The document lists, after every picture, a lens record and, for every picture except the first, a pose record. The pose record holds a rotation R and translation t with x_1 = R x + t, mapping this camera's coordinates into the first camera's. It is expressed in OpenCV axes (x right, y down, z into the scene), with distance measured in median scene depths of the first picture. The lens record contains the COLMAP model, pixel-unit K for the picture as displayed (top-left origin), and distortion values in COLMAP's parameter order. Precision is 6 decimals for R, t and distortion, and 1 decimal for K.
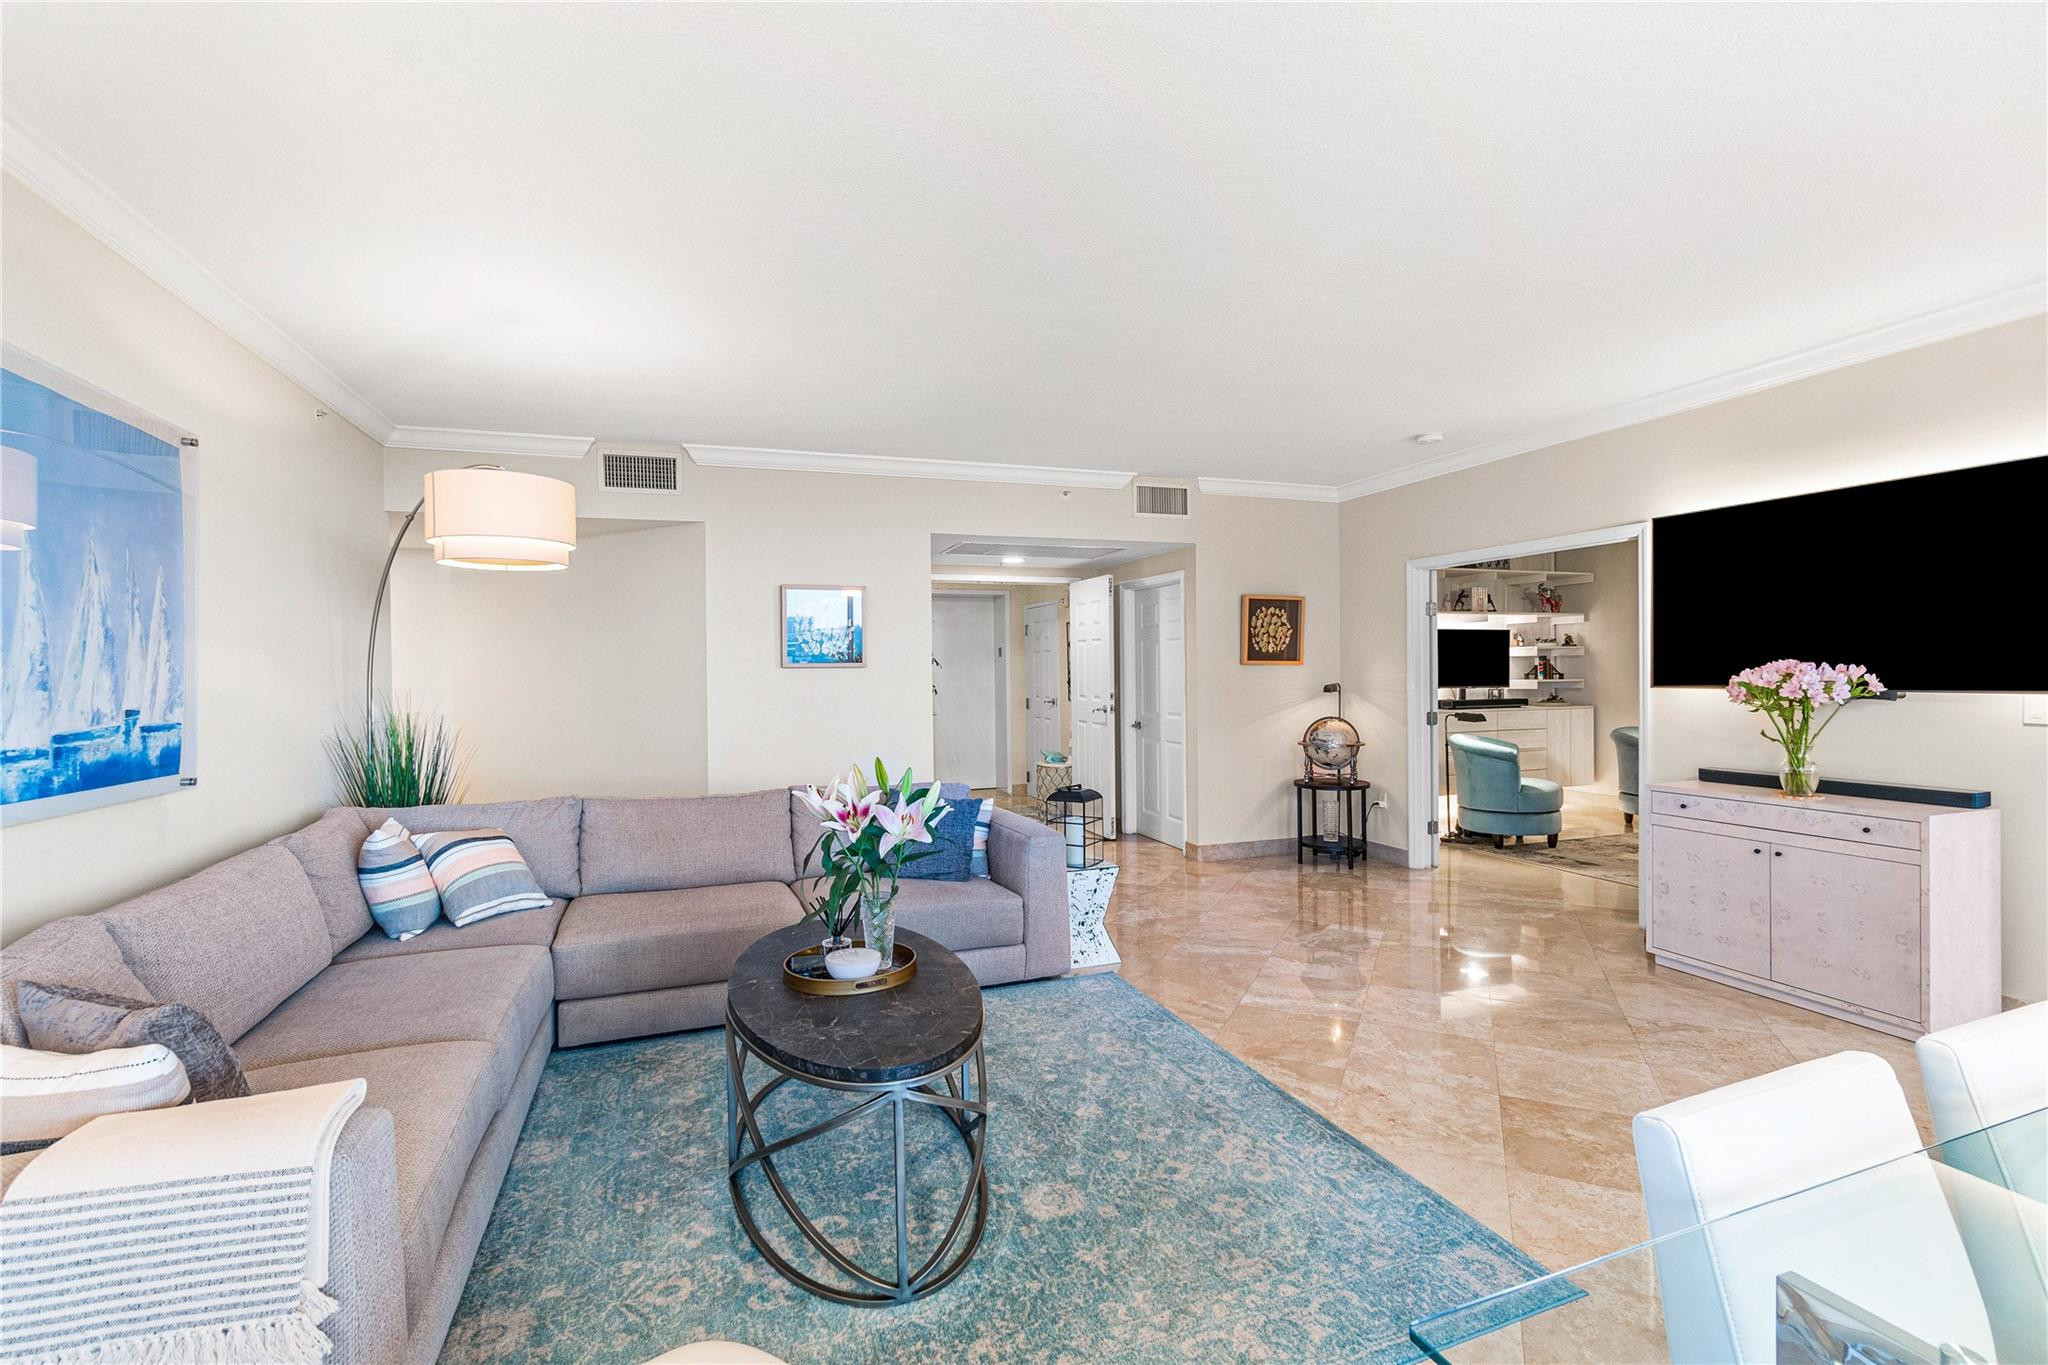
lens RADIAL K [[932.5, 0, 1021.7], [0, 932.5, 673.3], [0, 0, 1]] dist [-0.001304, -0.000110]
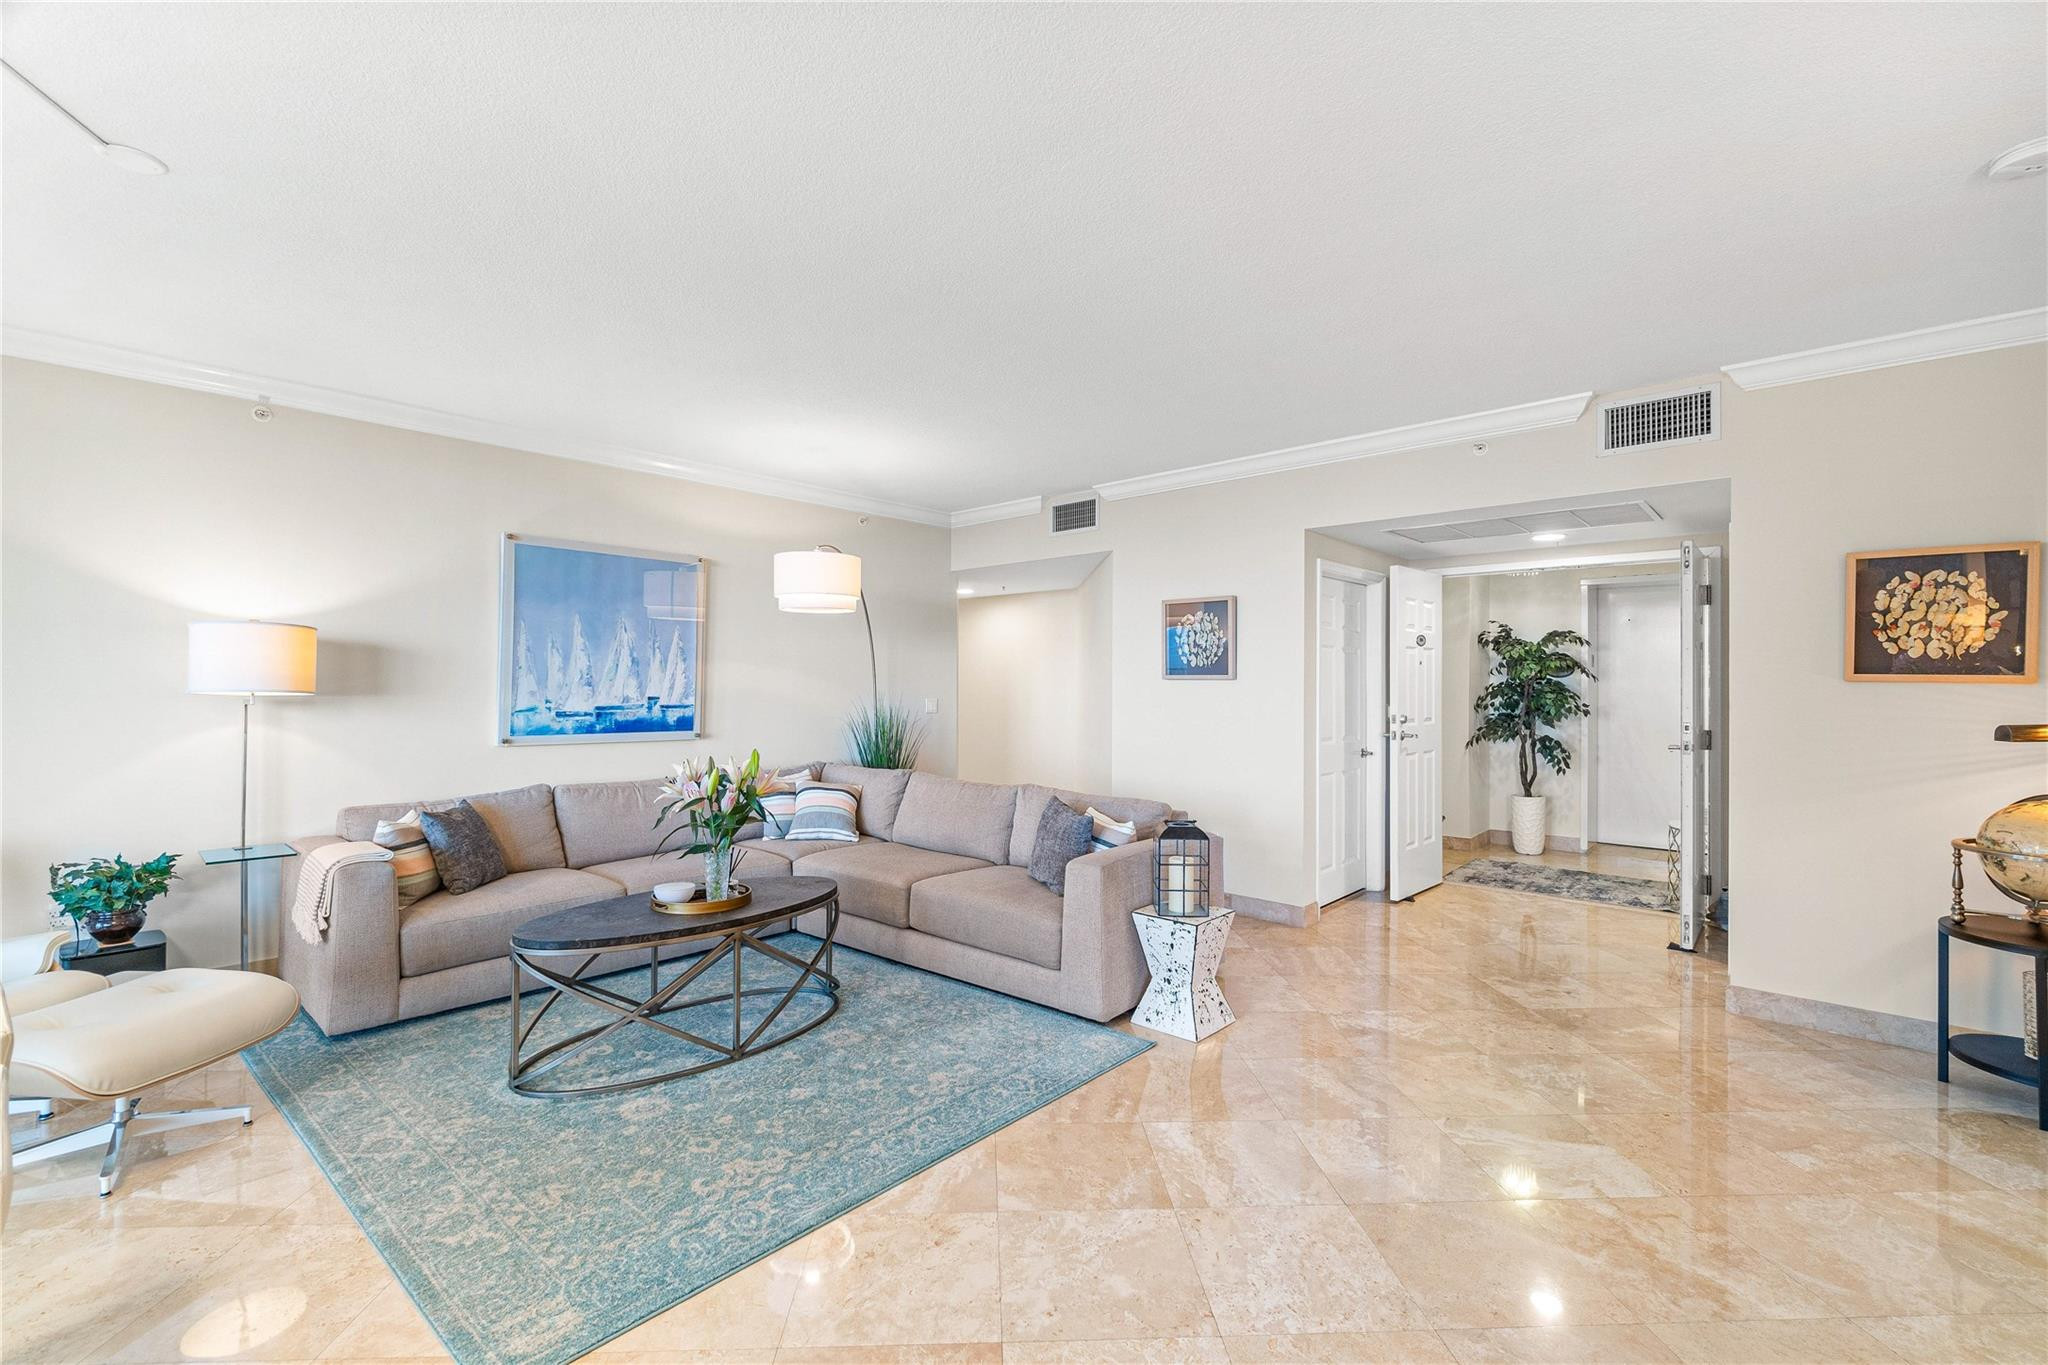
lens RADIAL K [[910.4, 0, 1012.0], [0, 910.4, 678.1], [0, 0, 1]] dist [-0.001934, 0.000125]
pose [[0.453201, 0.007189, -0.891379, 0.774715], [-0.012062, 0.999925, 0.001931, -0.010130], [0.891327, 0.009877, 0.453254, 0.511247]]
